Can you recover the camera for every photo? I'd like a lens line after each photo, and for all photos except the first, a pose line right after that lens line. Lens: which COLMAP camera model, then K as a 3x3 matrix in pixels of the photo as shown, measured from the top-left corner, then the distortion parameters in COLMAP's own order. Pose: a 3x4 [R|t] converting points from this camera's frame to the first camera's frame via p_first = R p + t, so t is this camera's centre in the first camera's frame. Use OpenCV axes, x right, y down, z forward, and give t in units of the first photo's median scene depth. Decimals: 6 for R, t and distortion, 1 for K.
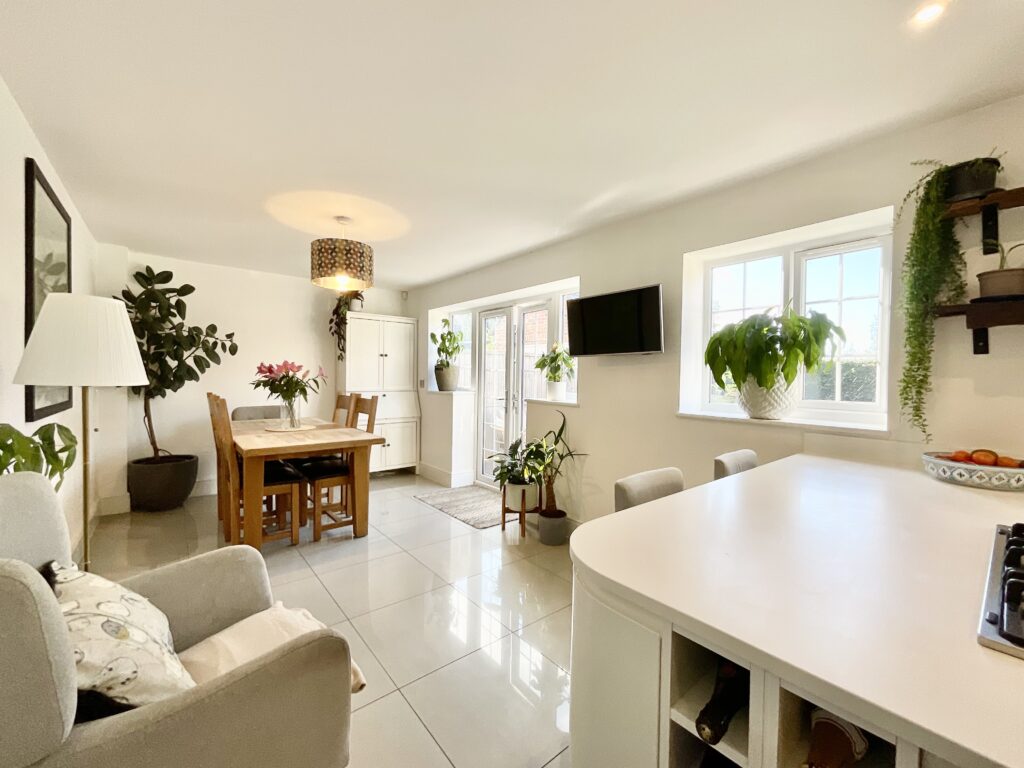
lens RADIAL K [[416.2, 0, 514.2], [0, 416.2, 387.6], [0, 0, 1]] dist [-0.000413, -0.000173]
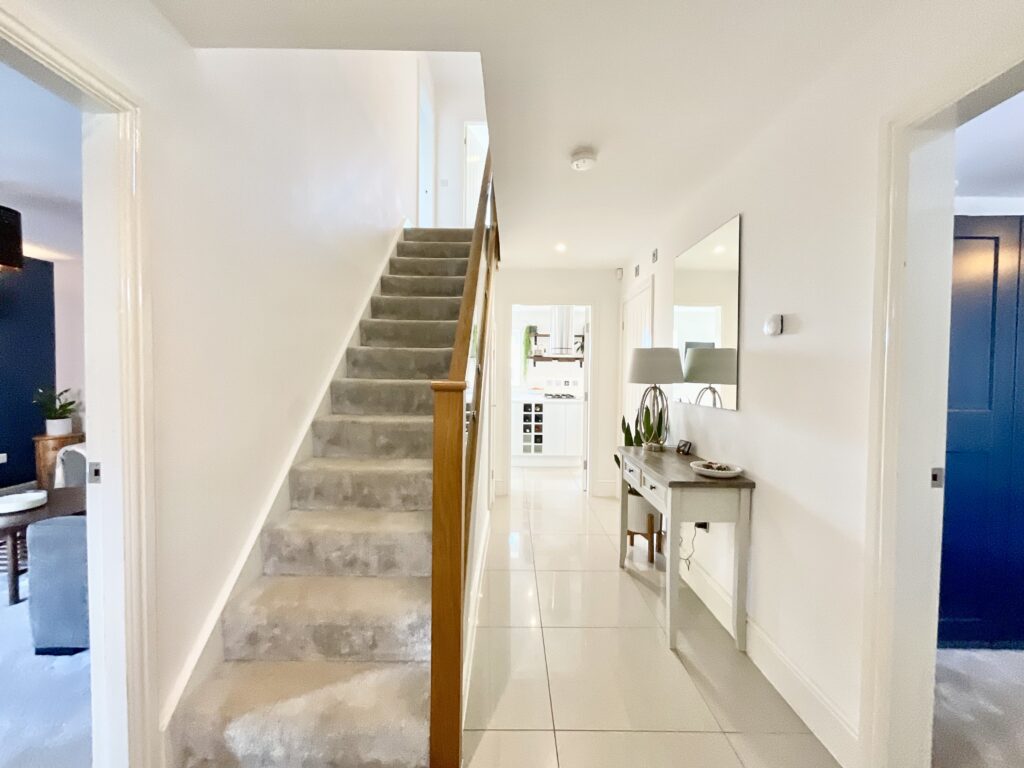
lens RADIAL K [[416.2, 0, 513.3], [0, 416.2, 383.1], [0, 0, 1]] dist [-0.000413, -0.000173]
pose [[0.633361, -0.023368, 0.773503, -2.626332], [0.021974, 0.999684, 0.012208, 0.039553], [-0.773544, 0.009265, 0.633675, -1.757206]]
